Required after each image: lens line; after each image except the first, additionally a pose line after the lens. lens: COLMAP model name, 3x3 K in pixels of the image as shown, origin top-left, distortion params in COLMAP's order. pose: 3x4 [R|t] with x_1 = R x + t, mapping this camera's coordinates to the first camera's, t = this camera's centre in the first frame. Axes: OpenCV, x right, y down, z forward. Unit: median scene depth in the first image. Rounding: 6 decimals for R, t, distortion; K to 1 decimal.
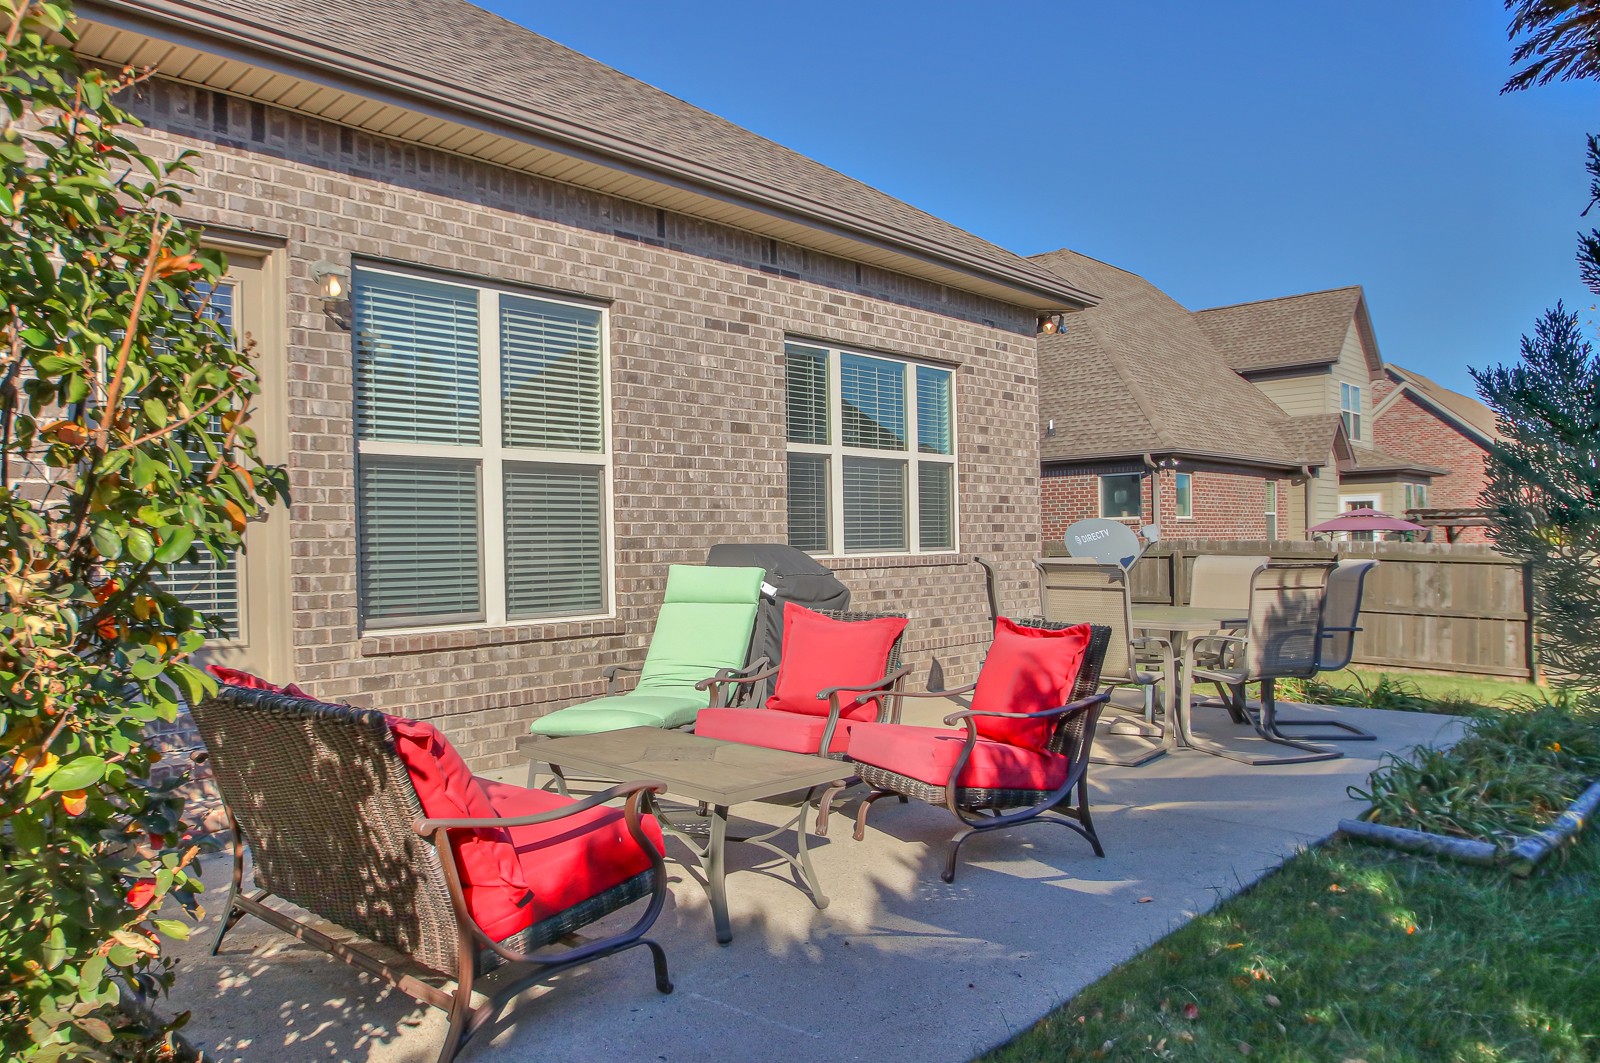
lens RADIAL K [[1142.0, 0, 788.4], [0, 1142.0, 536.6], [0, 0, 1]] dist [-0.060747, 0.003371]
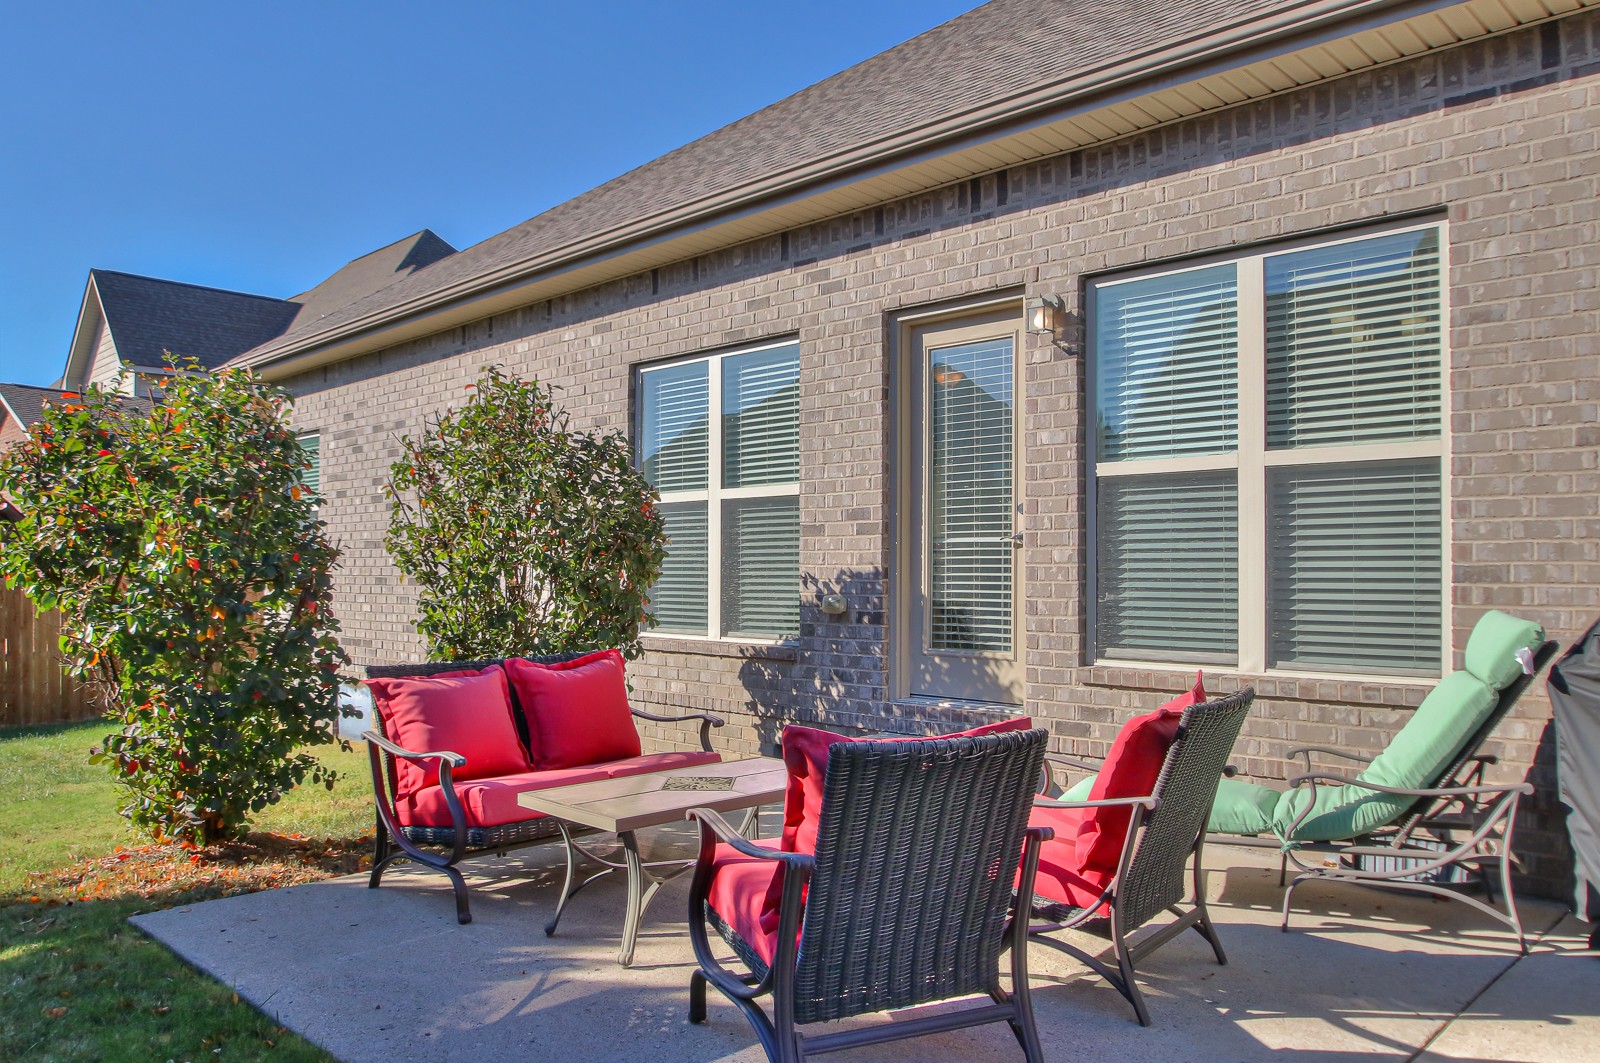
lens RADIAL K [[1242.6, 0, 795.3], [0, 1242.6, 541.3], [0, 0, 1]] dist [-0.038280, -0.005571]
pose [[-0.069110, -0.007311, -0.997582, 0.508642], [0.004708, 0.999960, -0.007655, -0.008026], [0.997598, -0.005225, -0.069073, 0.587543]]
